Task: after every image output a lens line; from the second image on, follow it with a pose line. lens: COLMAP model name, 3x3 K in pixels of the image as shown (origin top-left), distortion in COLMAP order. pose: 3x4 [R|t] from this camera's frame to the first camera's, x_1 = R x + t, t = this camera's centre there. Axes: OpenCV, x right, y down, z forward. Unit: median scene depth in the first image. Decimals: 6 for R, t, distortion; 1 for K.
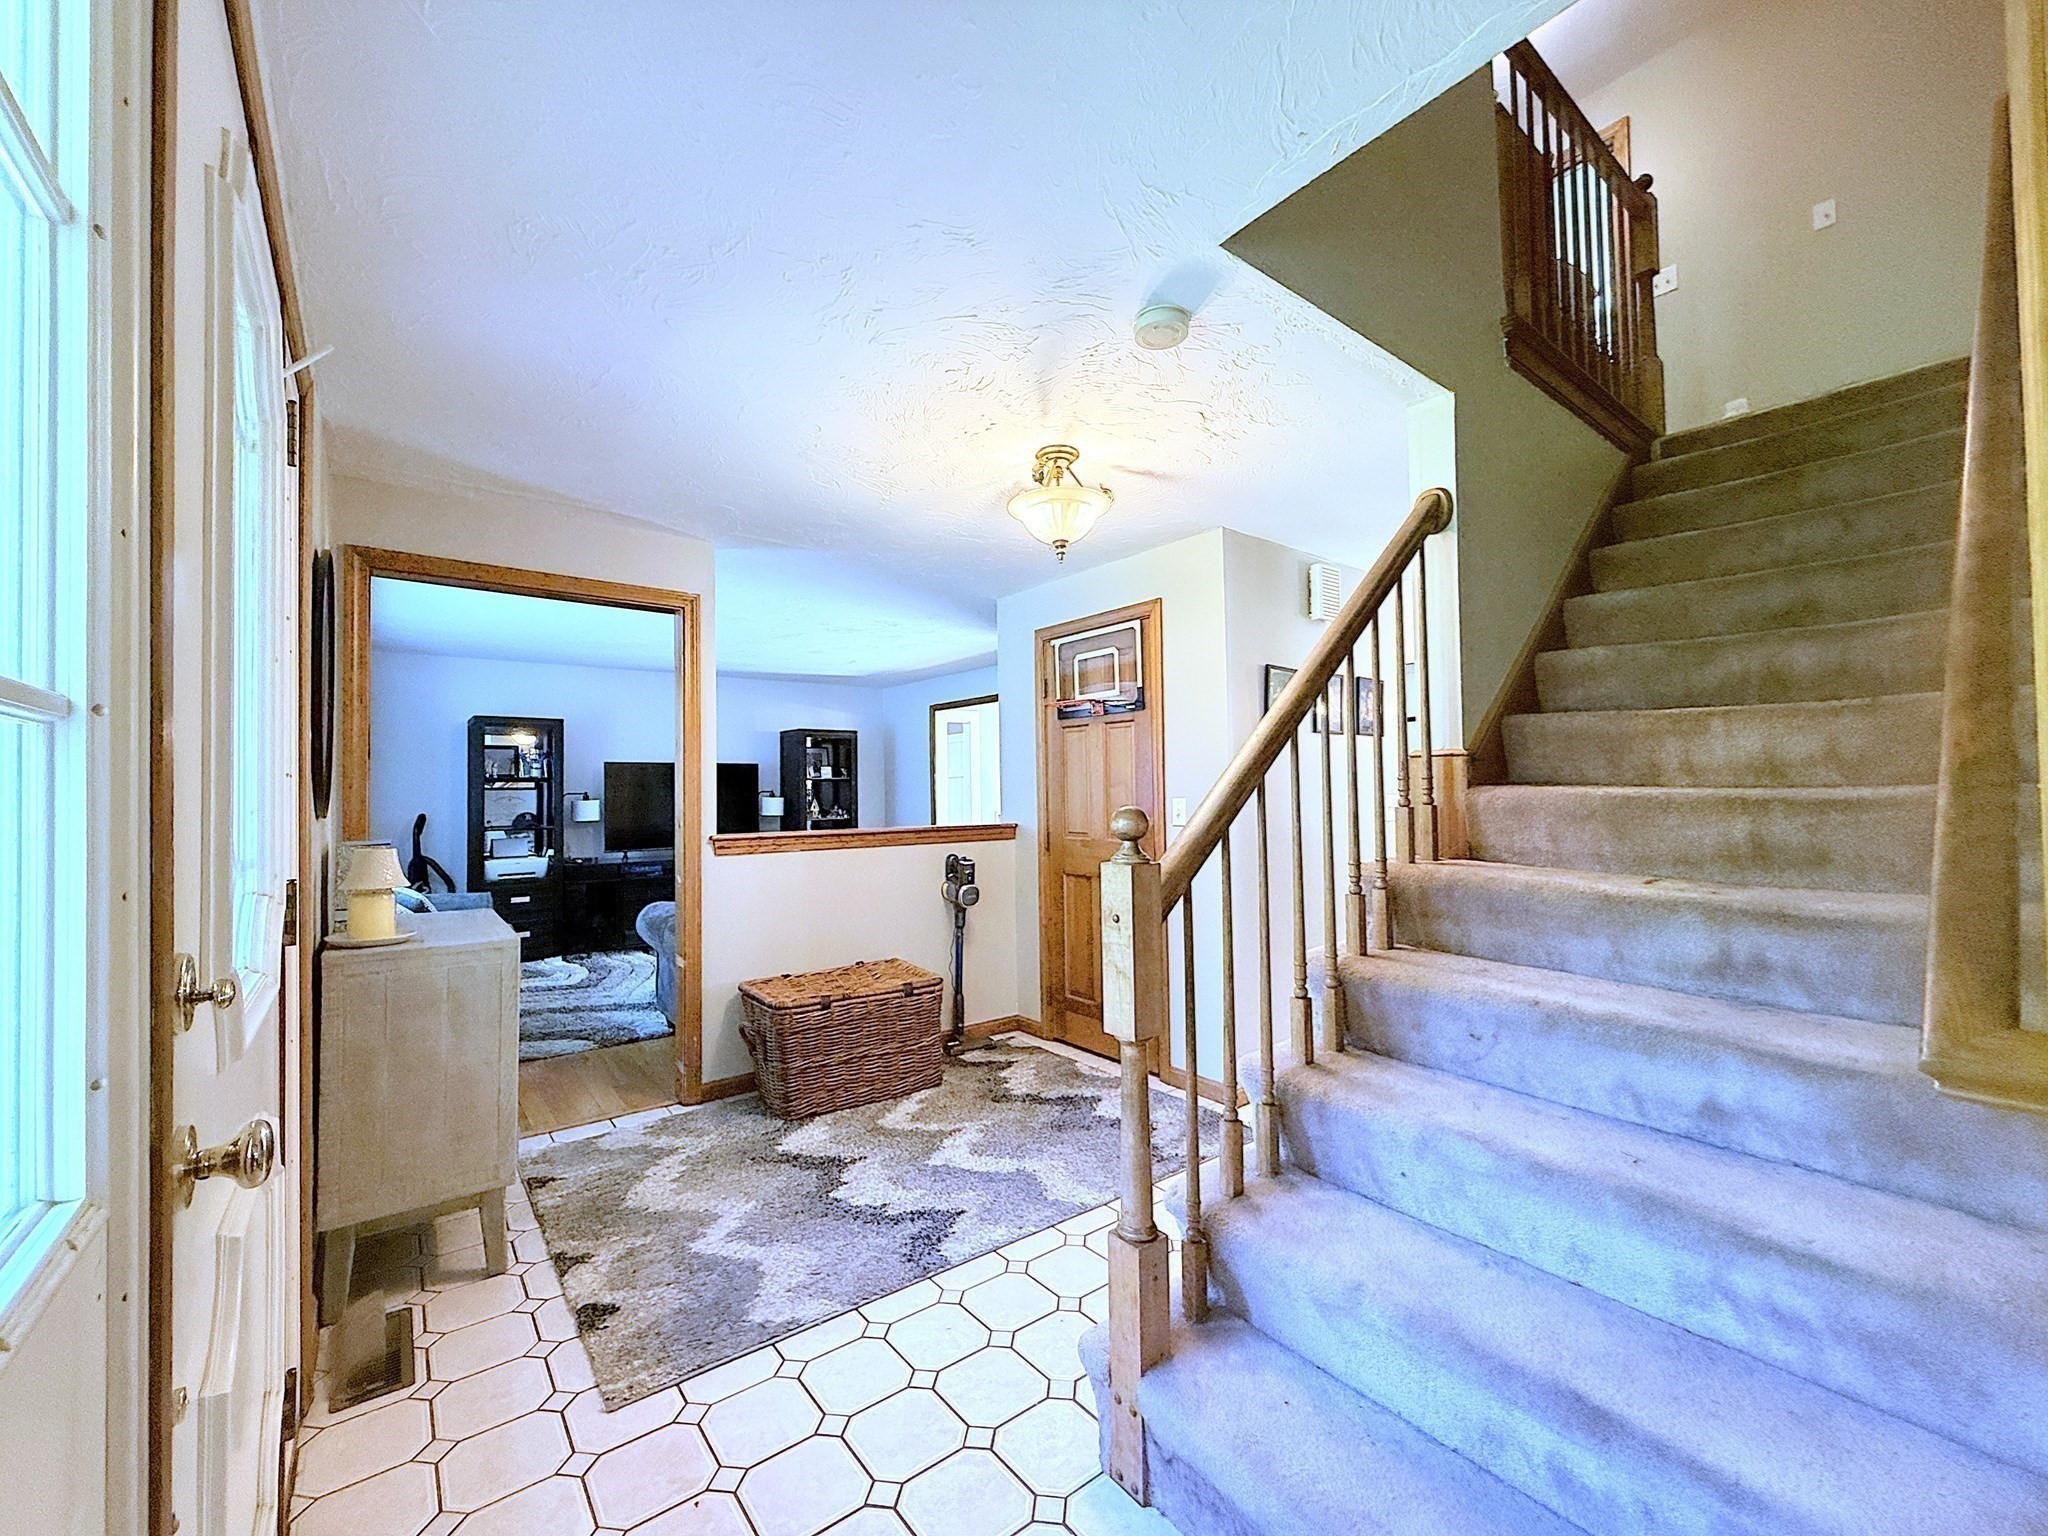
lens RADIAL K [[821.0, 0, 1014.1], [0, 821.0, 770.4], [0, 0, 1]] dist [0.000362, 0.000055]
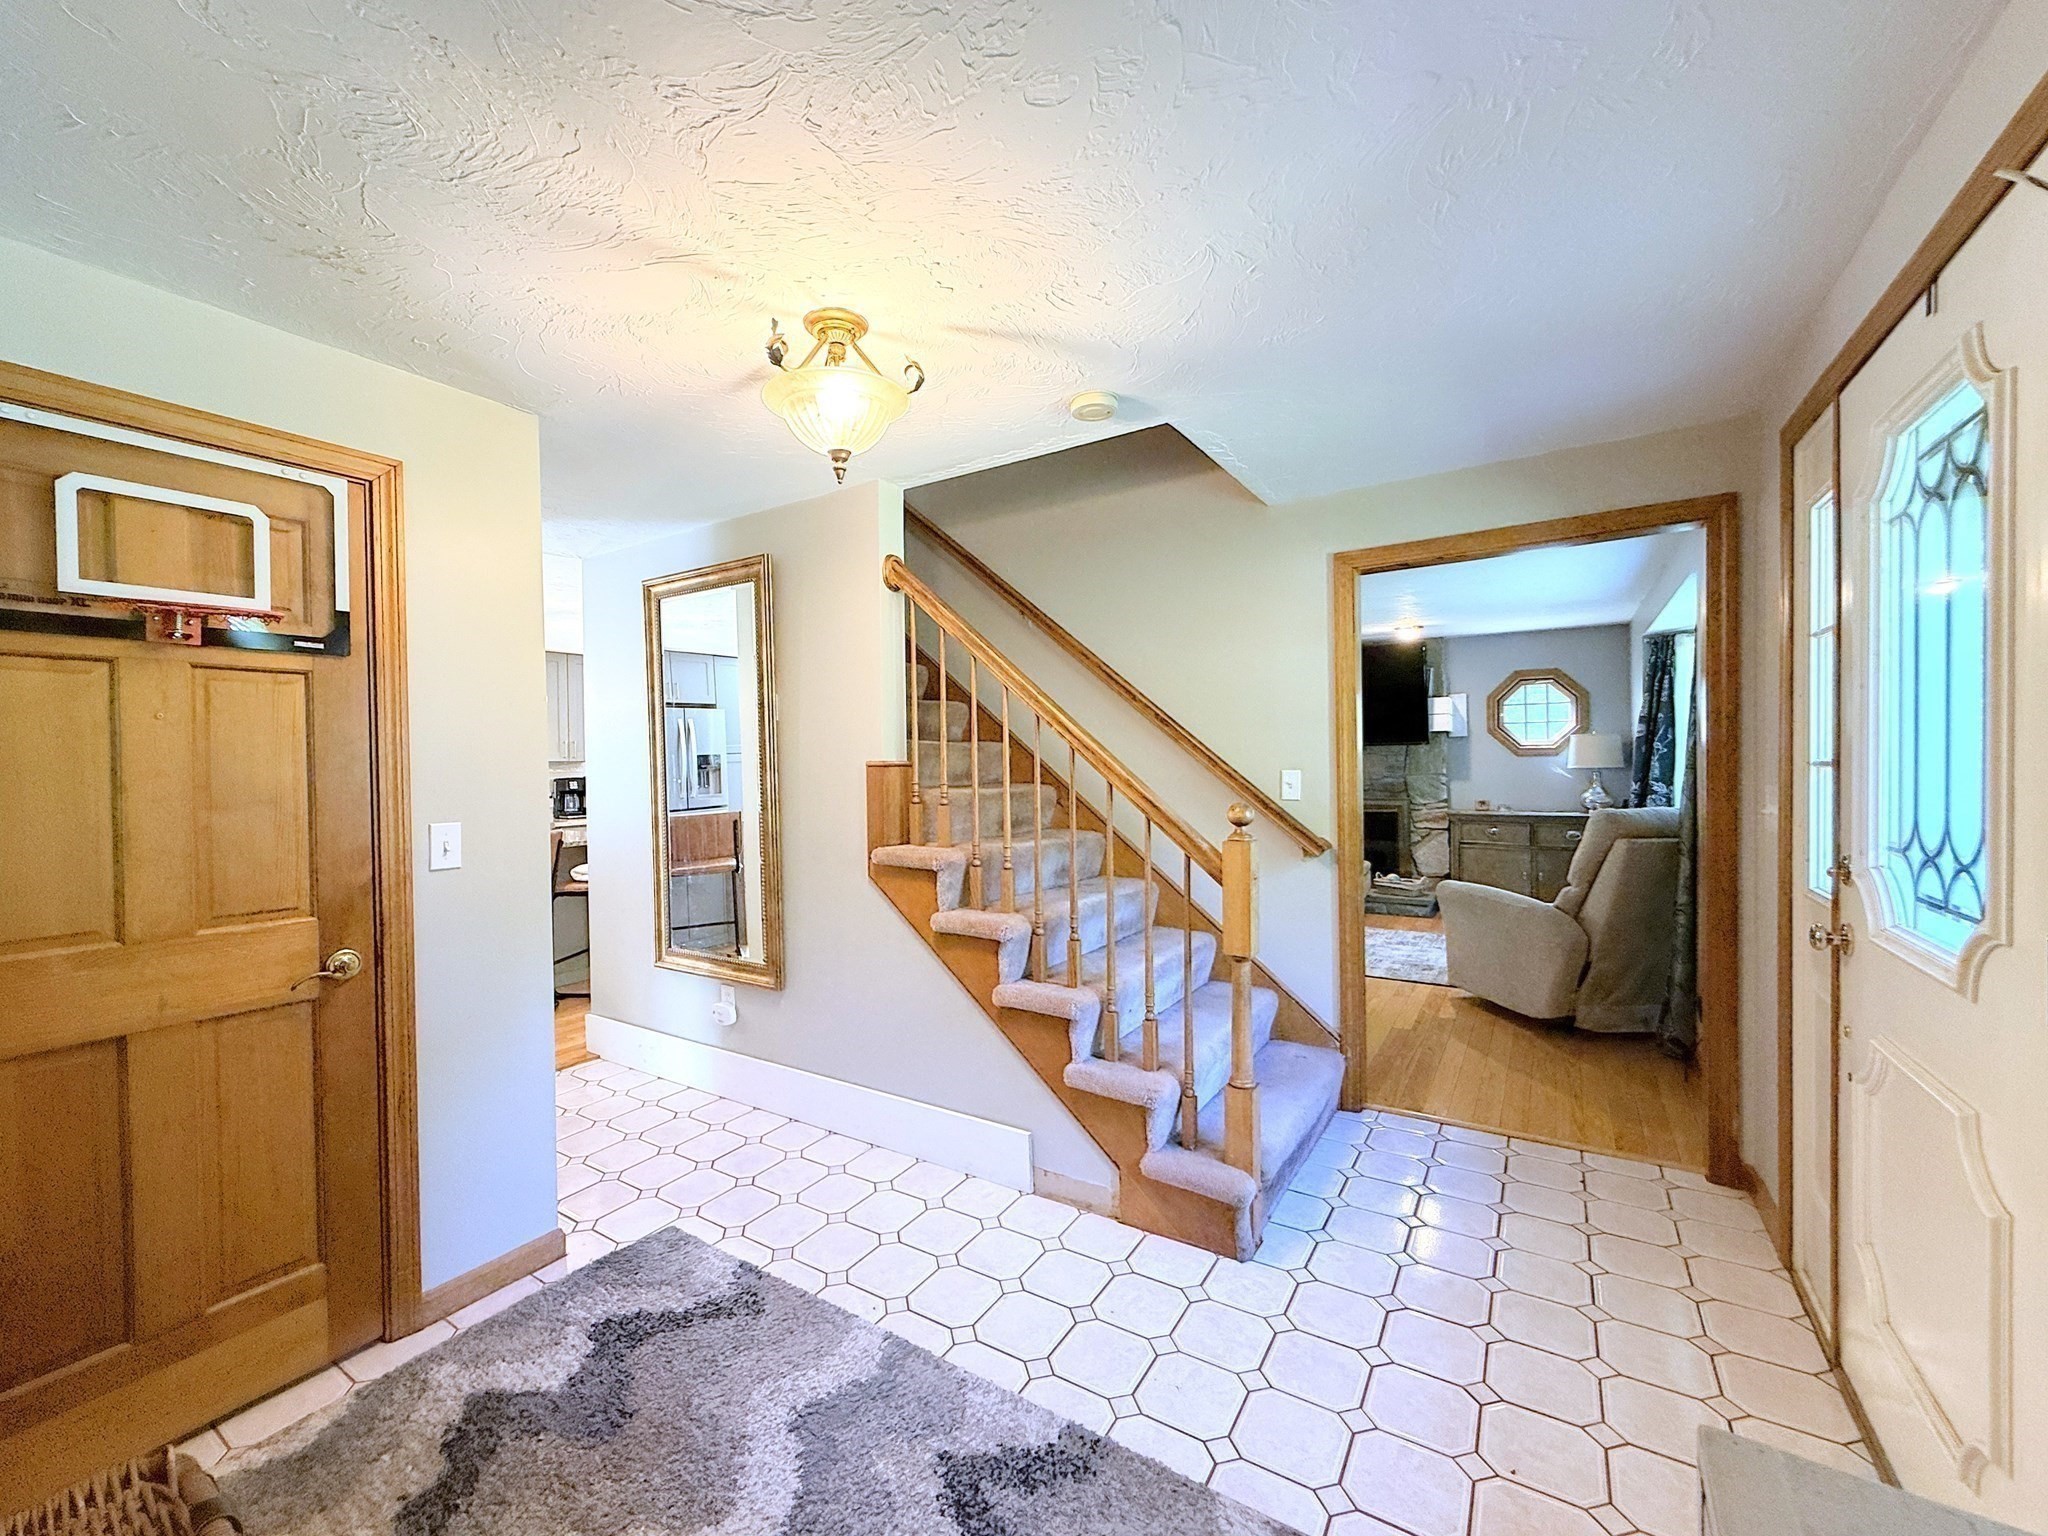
lens RADIAL K [[821.0, 0, 1014.1], [0, 821.0, 770.4], [0, 0, 1]] dist [0.000362, 0.000055]
pose [[-0.324023, 0.008932, 0.946007, -0.640608], [-0.001733, 0.999948, -0.010035, 0.002250], [-0.946048, -0.004891, -0.323991, 1.058976]]
